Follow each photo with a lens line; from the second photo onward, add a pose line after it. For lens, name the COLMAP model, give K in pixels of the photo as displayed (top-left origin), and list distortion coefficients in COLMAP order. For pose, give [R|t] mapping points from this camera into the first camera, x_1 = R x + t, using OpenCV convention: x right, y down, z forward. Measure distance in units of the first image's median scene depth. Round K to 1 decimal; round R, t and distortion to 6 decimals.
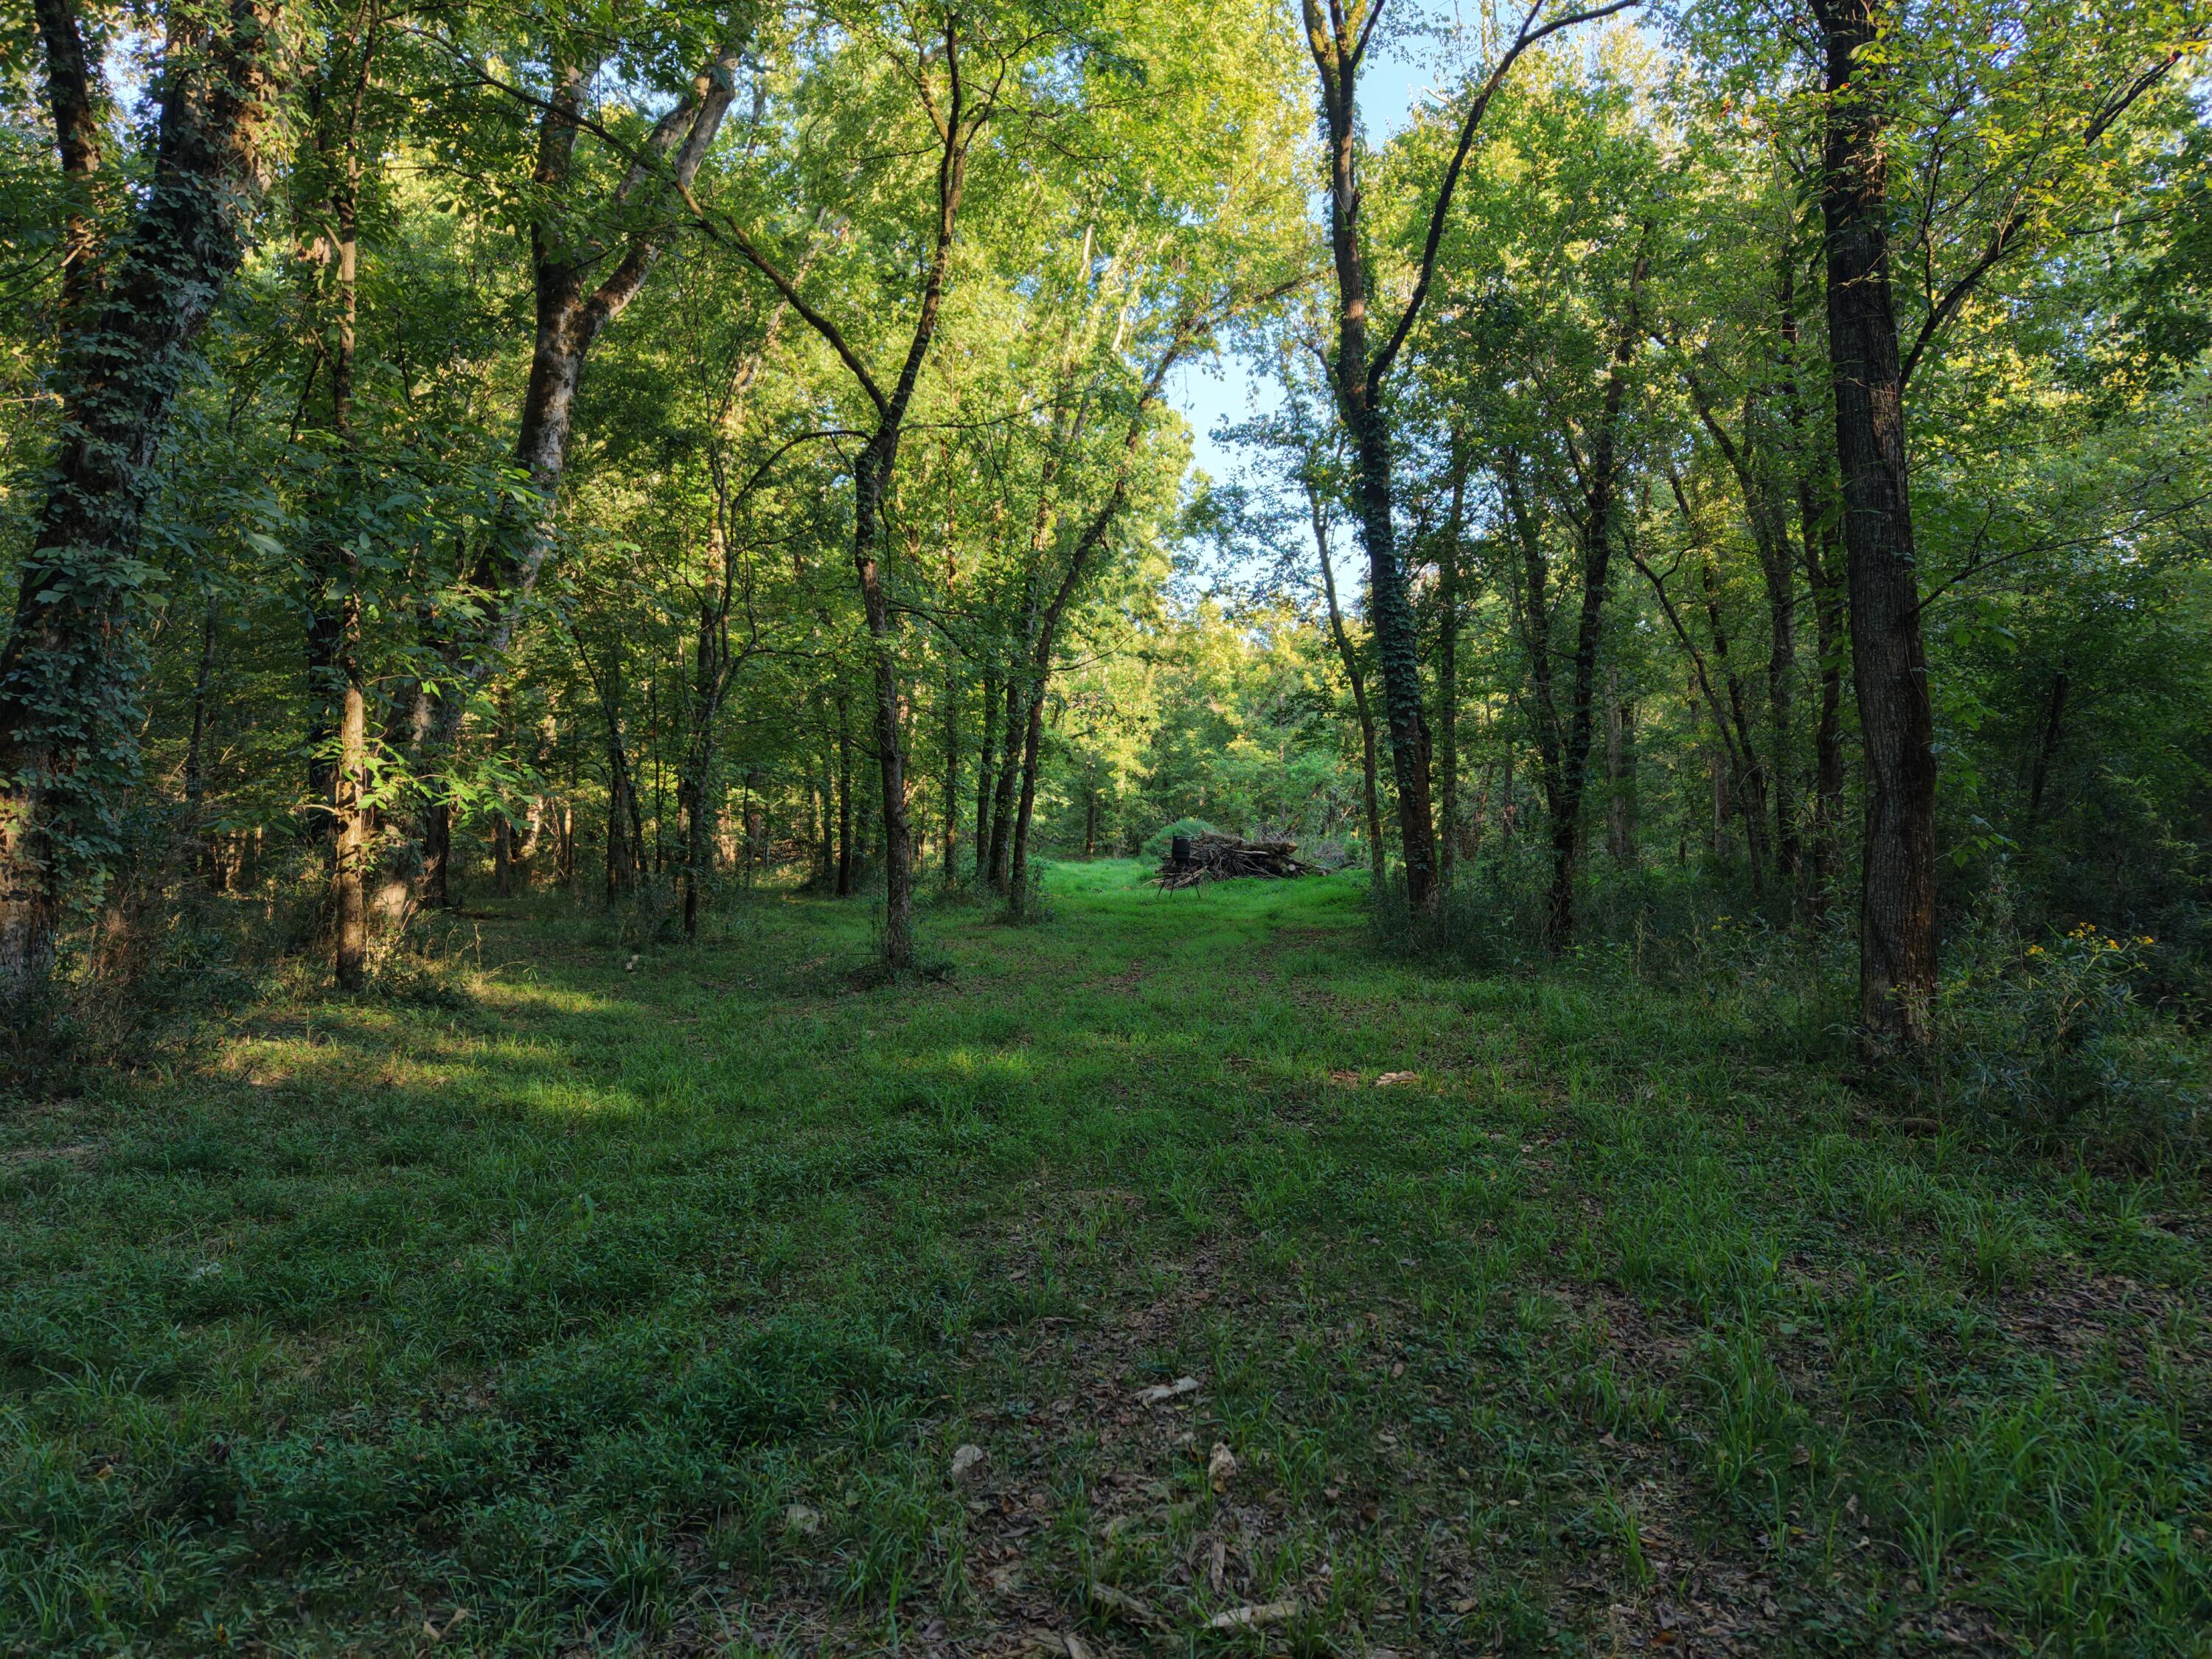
lens RADIAL K [[1535.4, 0, 1104.9], [0, 1535.4, 827.2], [0, 0, 1]] dist [0.004552, -0.015453]
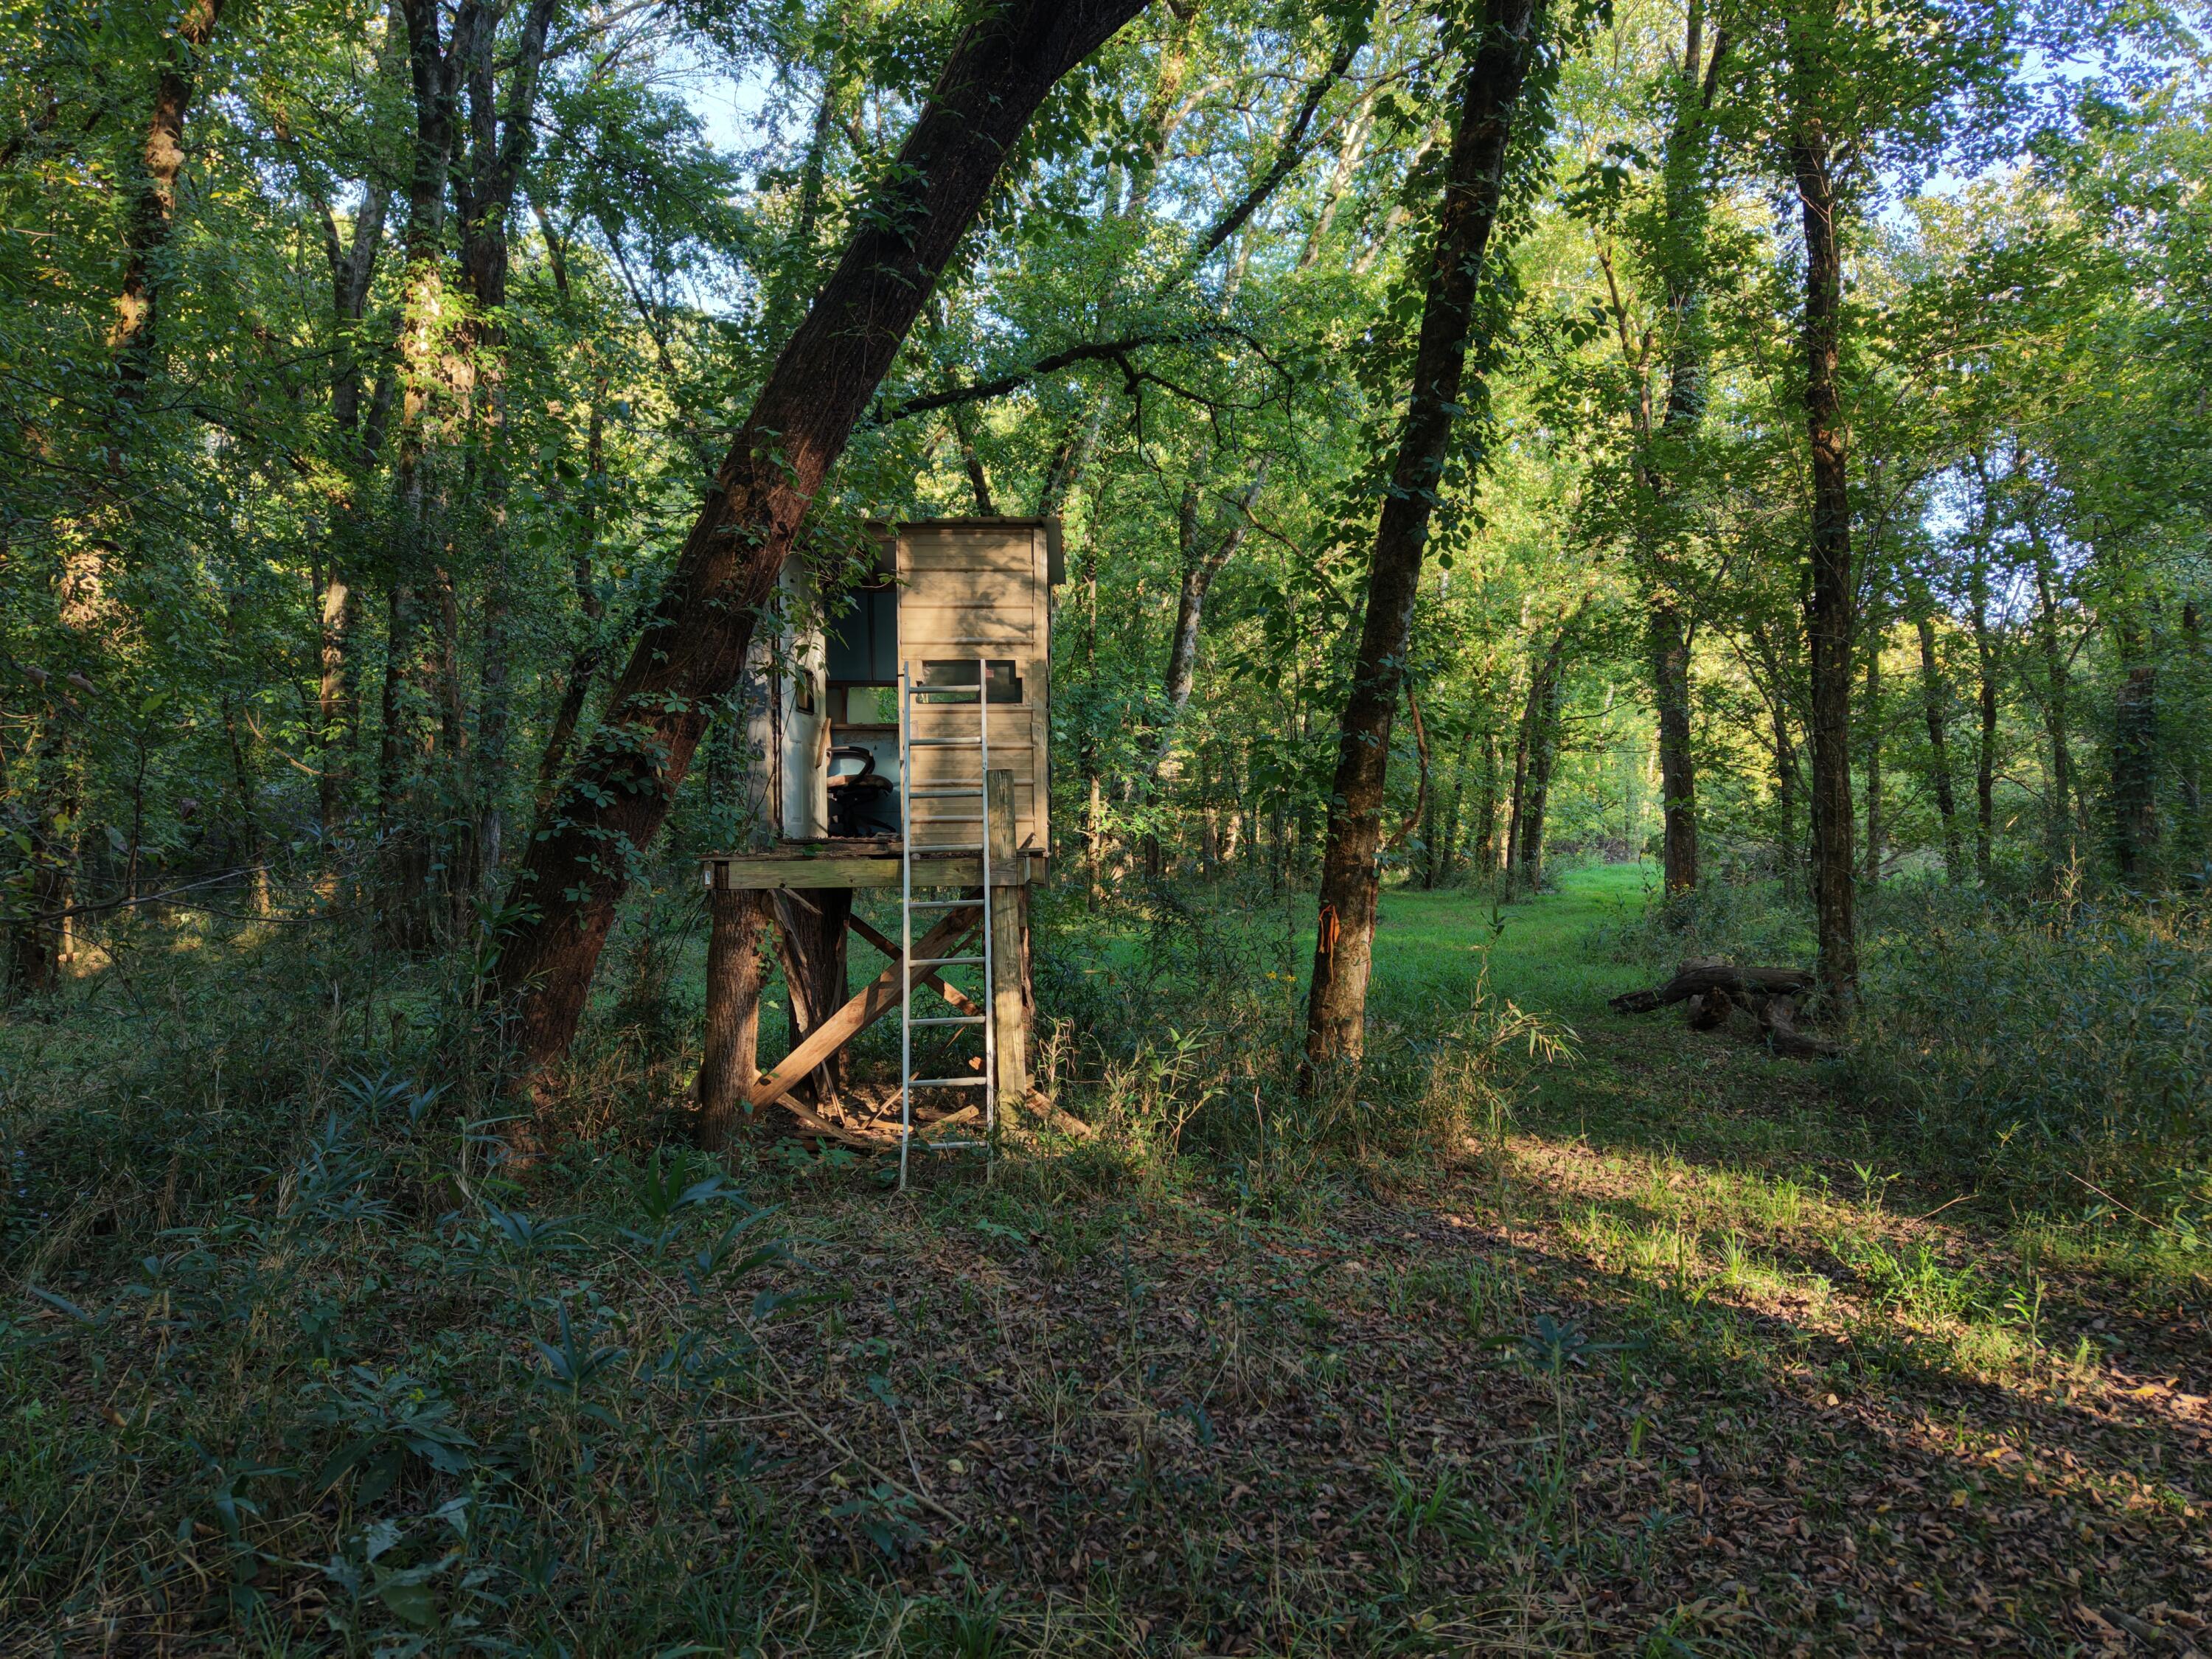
lens RADIAL K [[1535.4, 0, 1106.1], [0, 1535.4, 832.8], [0, 0, 1]] dist [0.004552, -0.015453]
pose [[0.891052, -0.006210, -0.453858, 0.451345], [0.005345, 0.999981, -0.003189, -0.003169], [0.453869, 0.000415, 0.891068, -0.825031]]
